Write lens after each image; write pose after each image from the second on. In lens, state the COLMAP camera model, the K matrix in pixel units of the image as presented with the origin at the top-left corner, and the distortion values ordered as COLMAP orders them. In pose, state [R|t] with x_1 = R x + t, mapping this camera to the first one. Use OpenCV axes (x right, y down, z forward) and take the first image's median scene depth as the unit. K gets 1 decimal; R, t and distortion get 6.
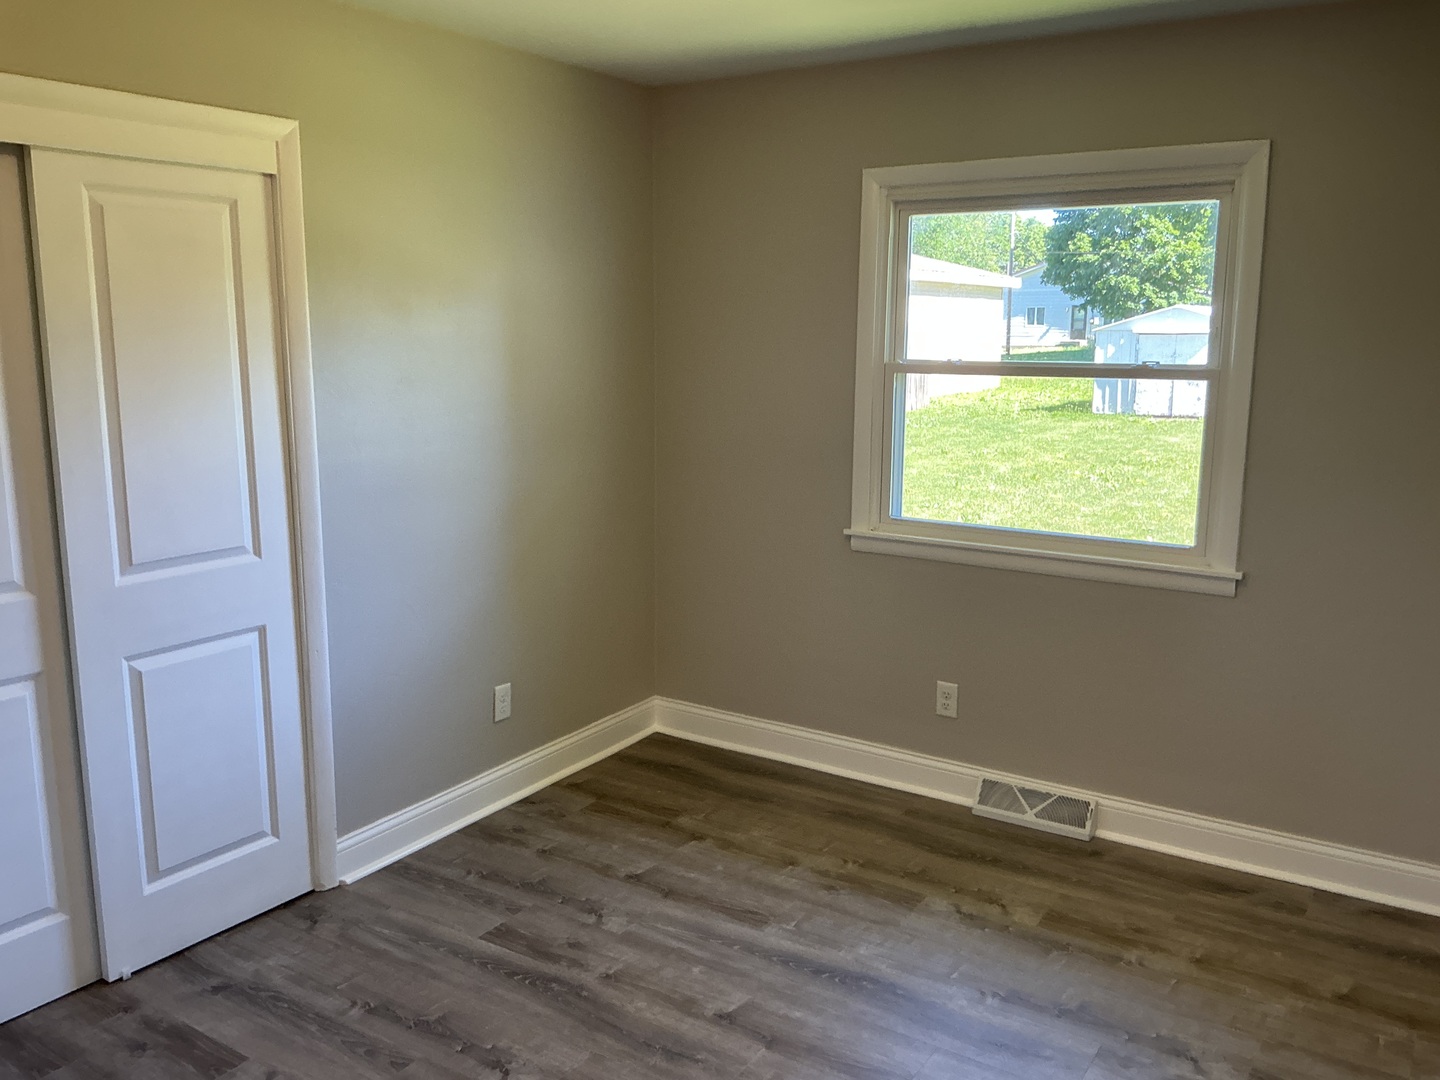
lens RADIAL K [[1188.9, 0, 720.0], [0, 1188.9, 540.0], [0, 0, 1]] dist [-0.015801, -0.008779]
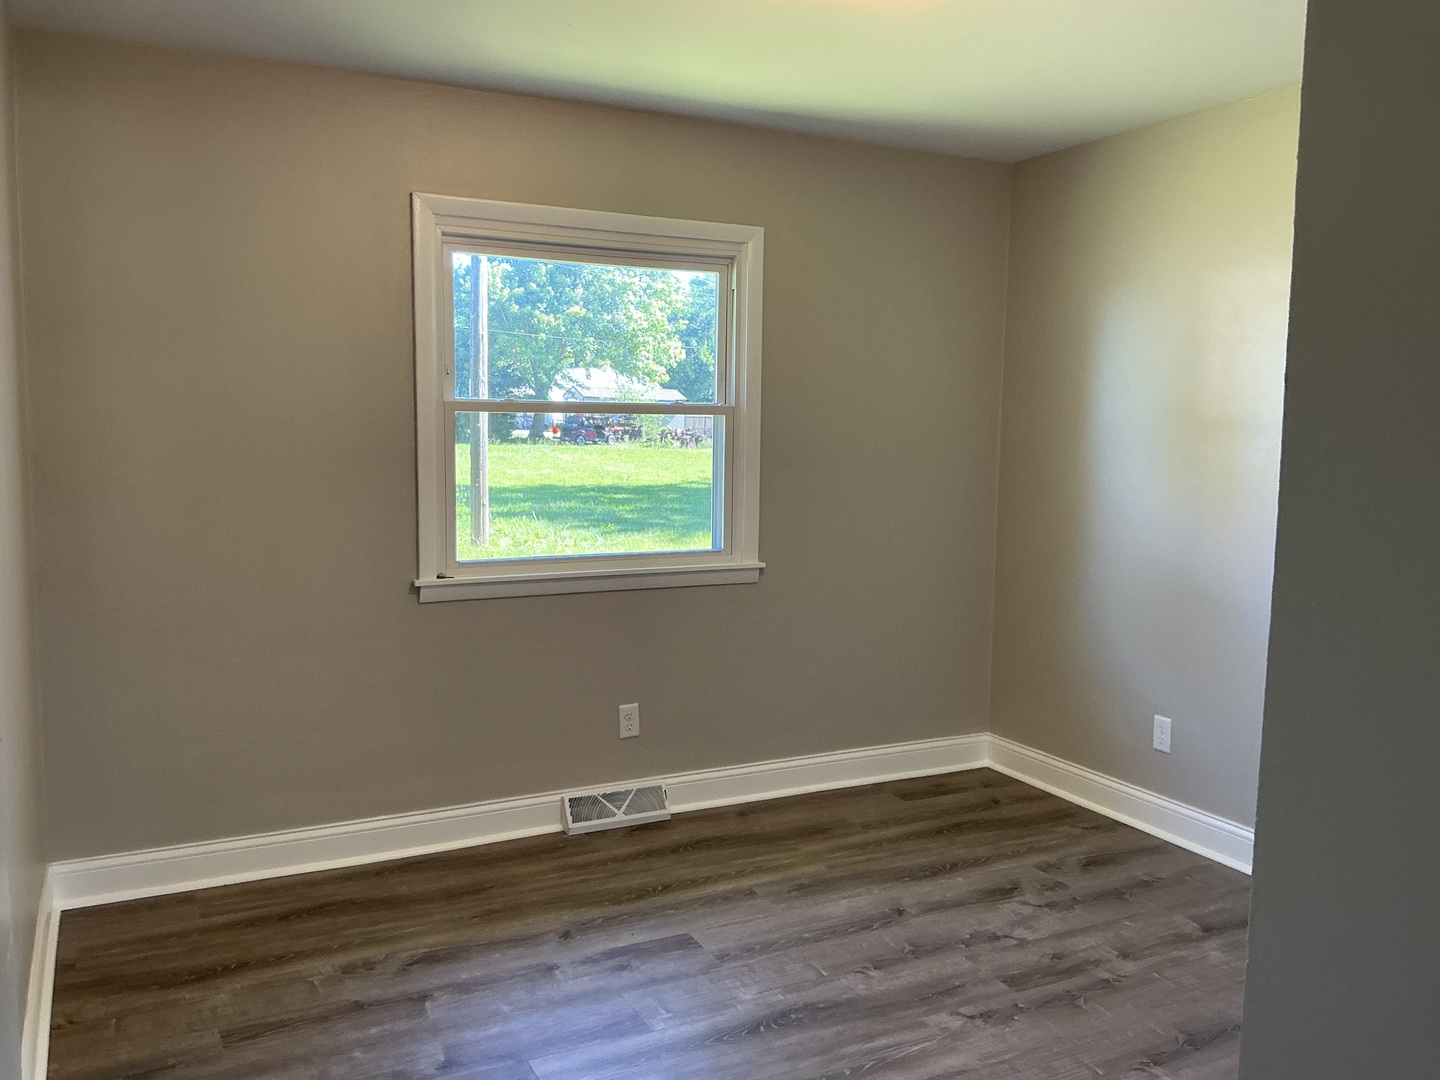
lens RADIAL K [[1196.0, 0, 718.8], [0, 1196.0, 499.6], [0, 0, 1]] dist [-0.004992, -0.005275]
pose [[0.485654, -0.087453, 0.869766, -0.620960], [0.123210, 0.991898, 0.030936, -0.075853], [-0.865425, 0.092140, 0.492494, 0.364845]]
